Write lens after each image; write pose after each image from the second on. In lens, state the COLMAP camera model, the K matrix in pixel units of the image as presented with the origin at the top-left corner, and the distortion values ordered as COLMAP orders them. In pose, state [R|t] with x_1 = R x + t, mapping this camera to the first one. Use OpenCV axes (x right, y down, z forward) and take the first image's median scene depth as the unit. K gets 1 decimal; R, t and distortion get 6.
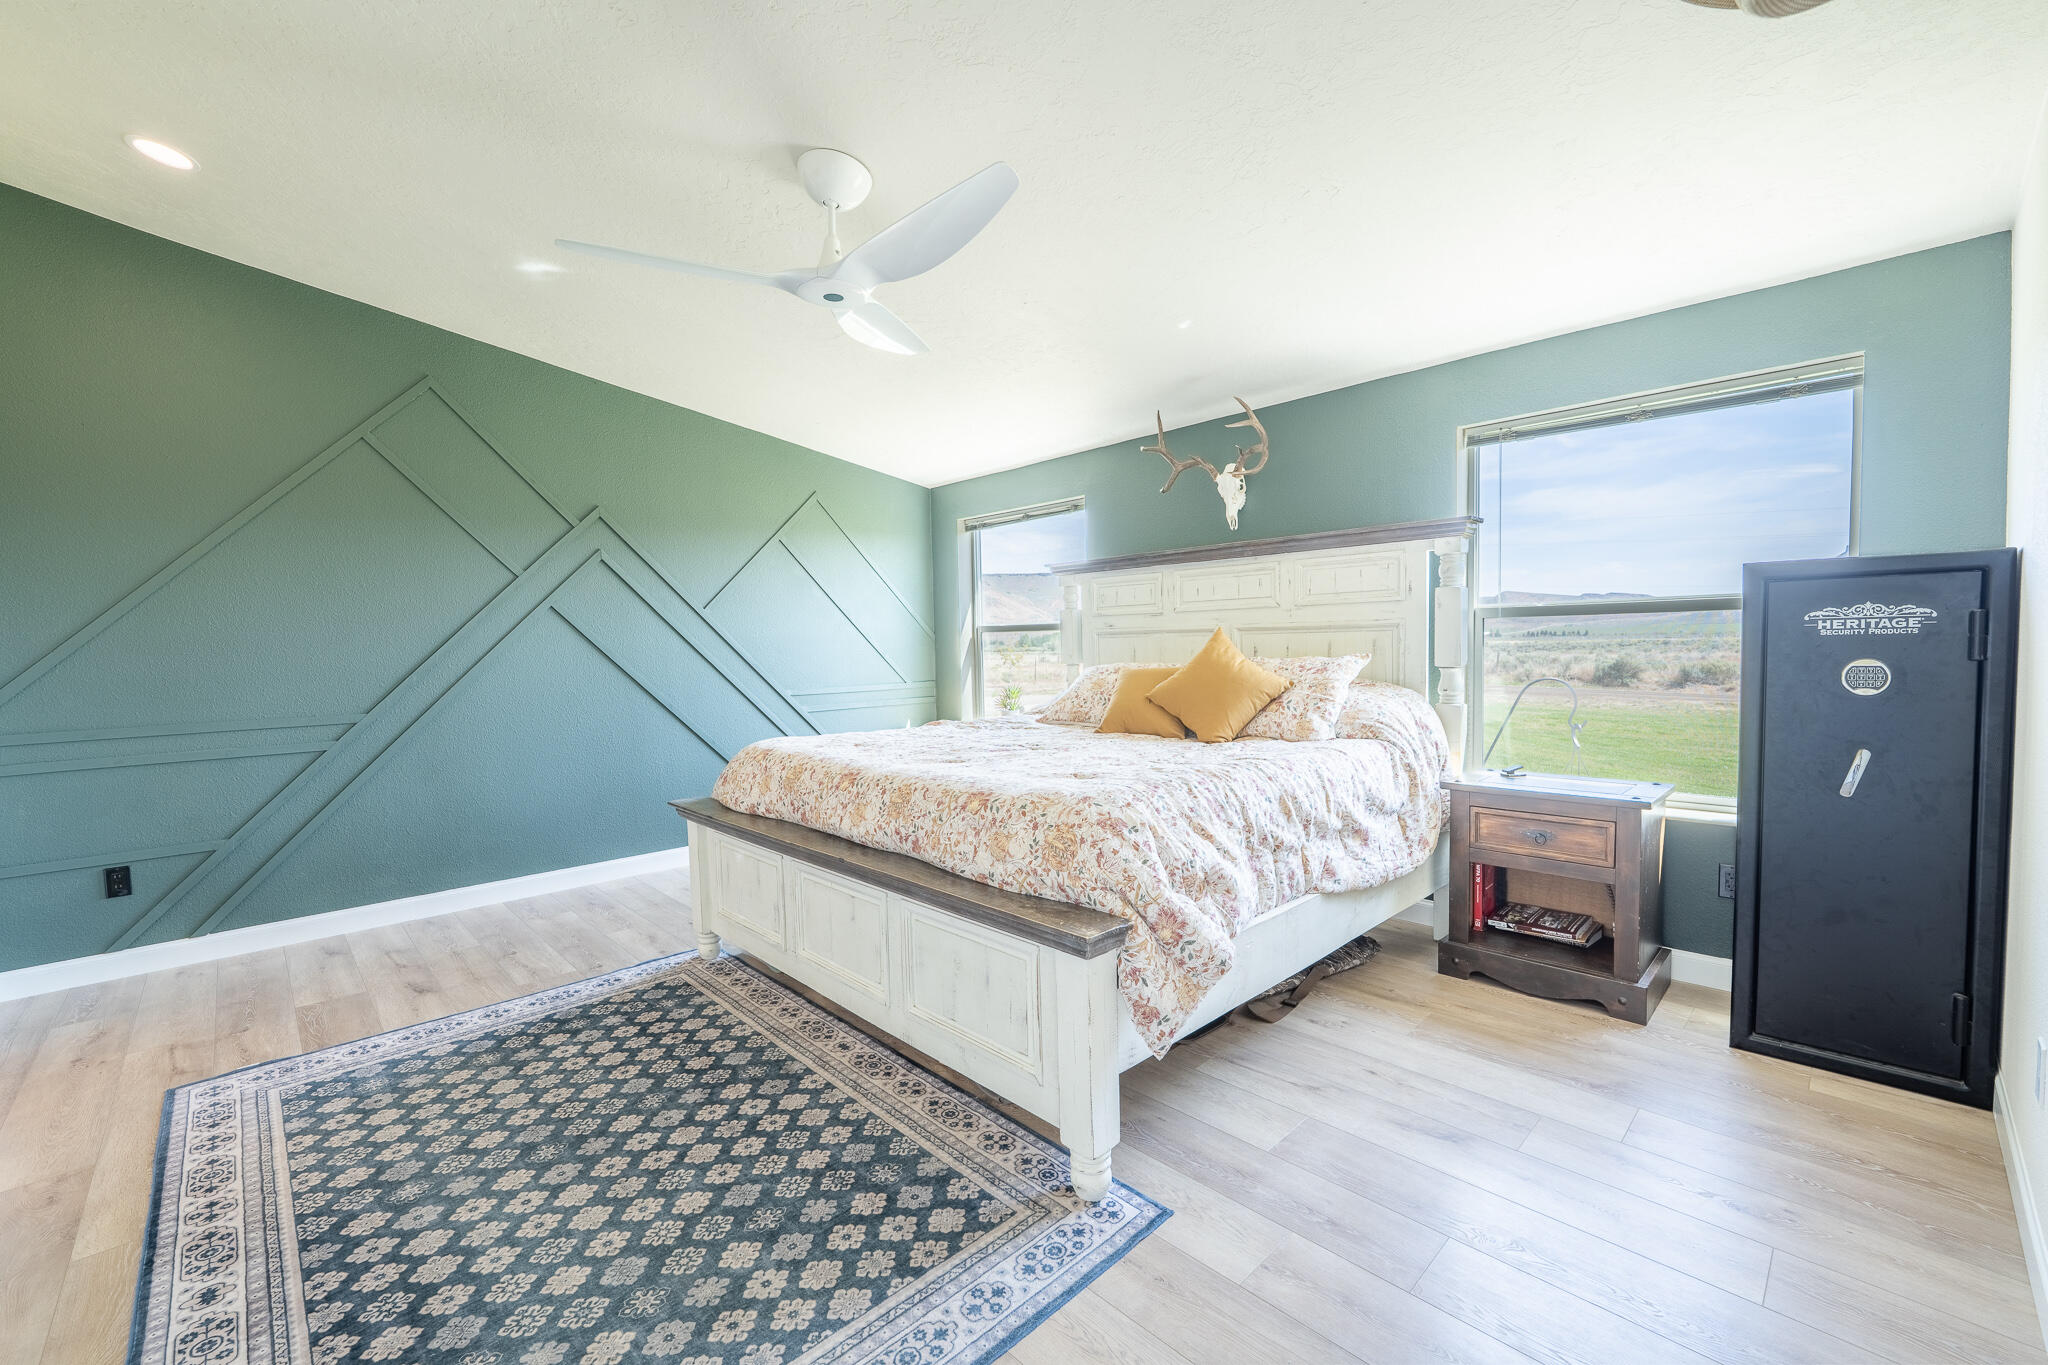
lens RADIAL K [[830.5, 0, 1010.9], [0, 830.5, 685.0], [0, 0, 1]] dist [-0.001265, -0.006634]
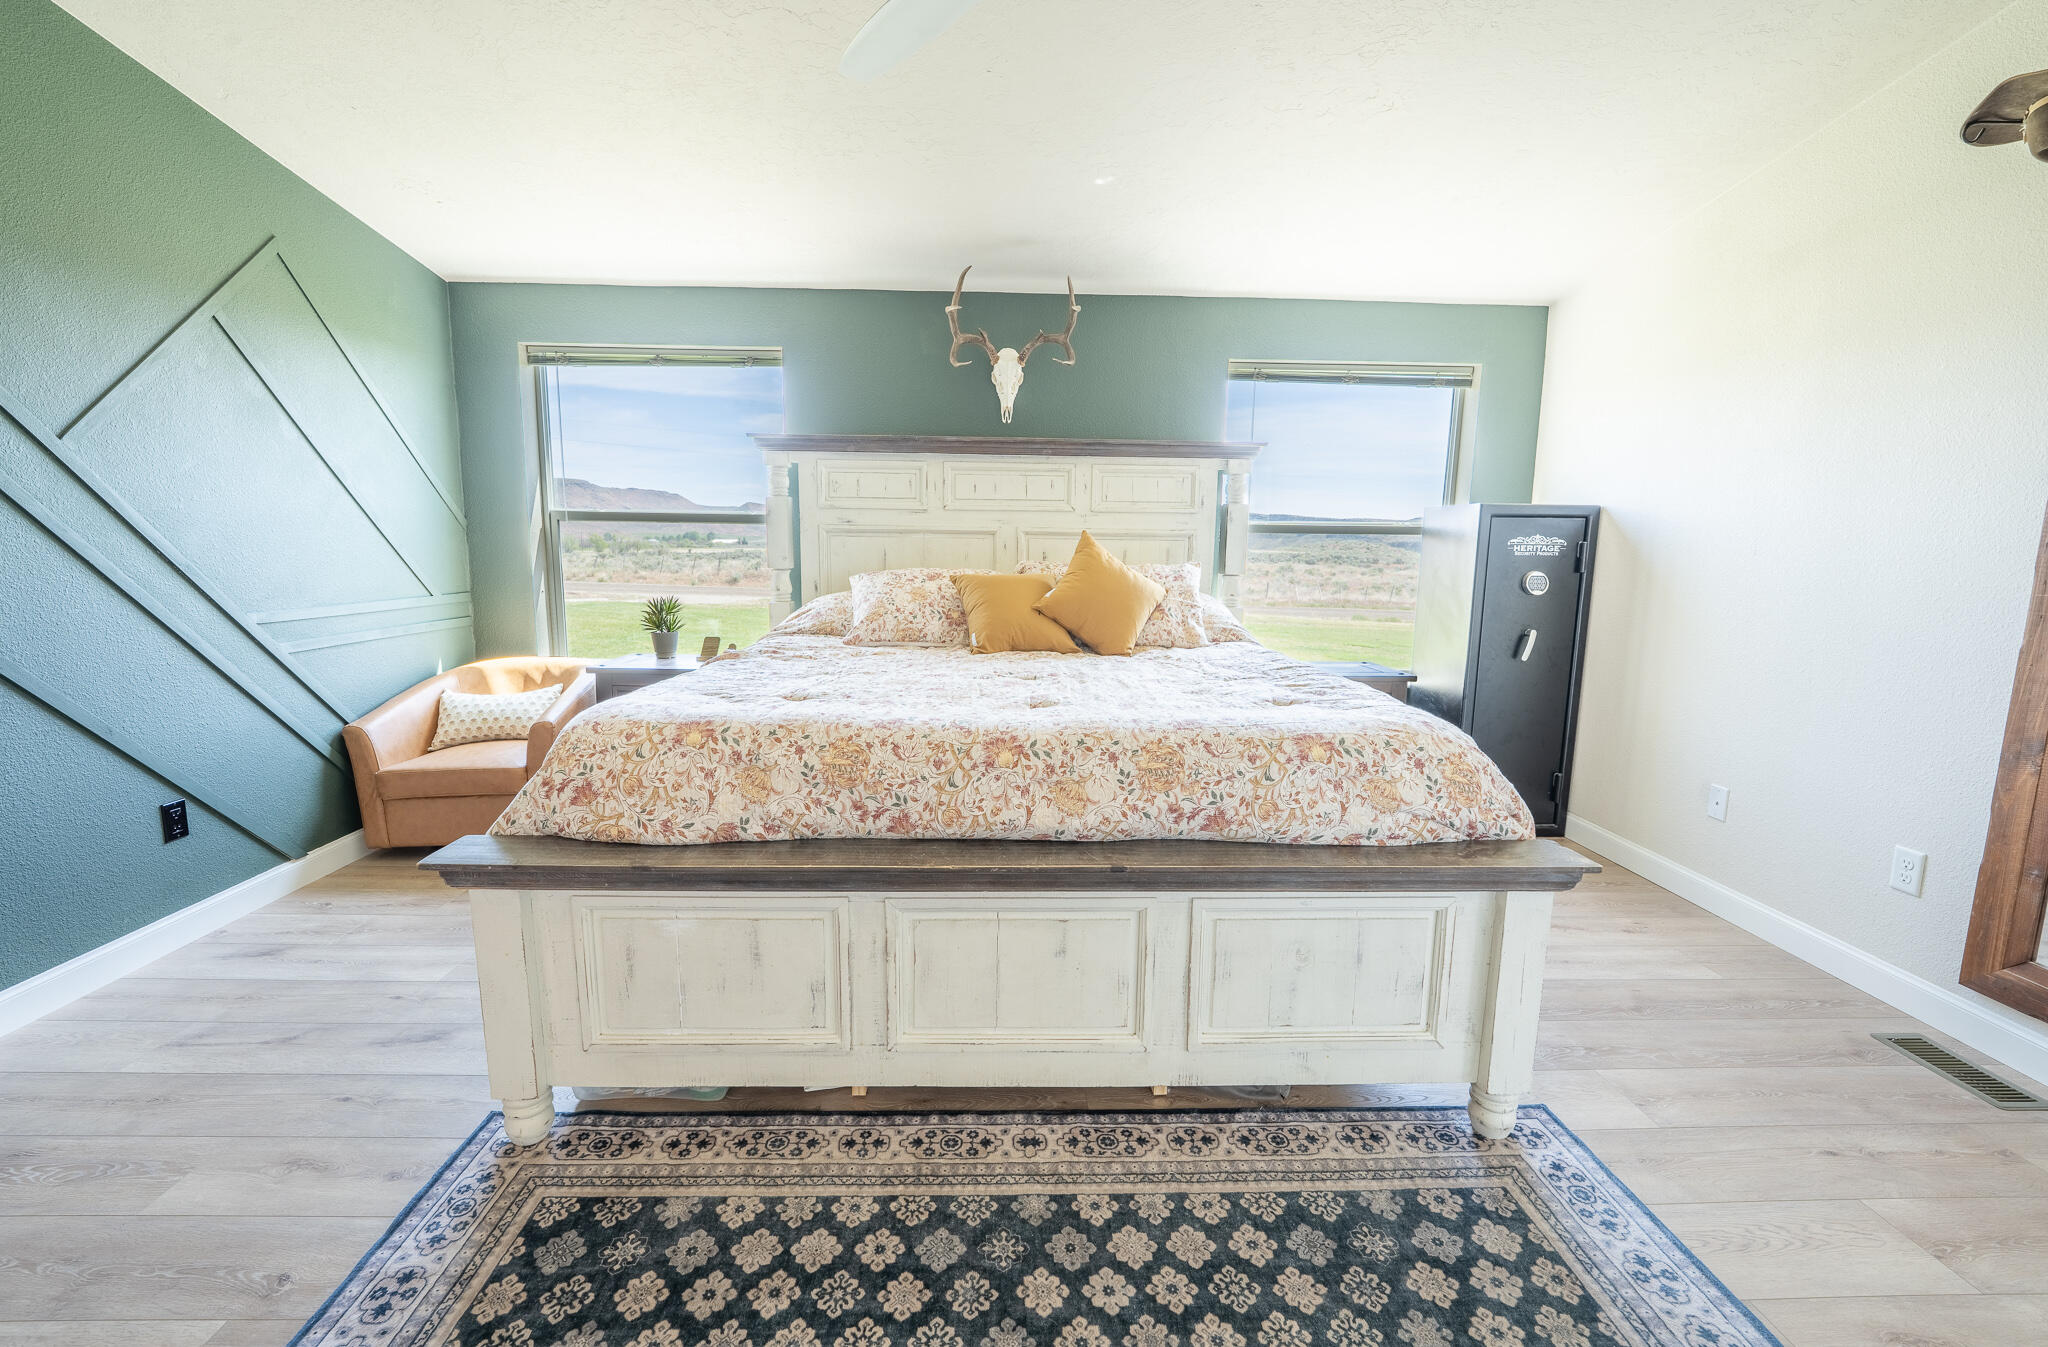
lens RADIAL K [[830.5, 0, 1016.2], [0, 830.5, 668.6], [0, 0, 1]] dist [-0.013316, -0.000366]
pose [[0.664874, -0.080000, 0.742659, -0.613263], [0.010764, 0.995171, 0.097563, -0.009083], [-0.746878, -0.056873, 0.662524, 0.534641]]
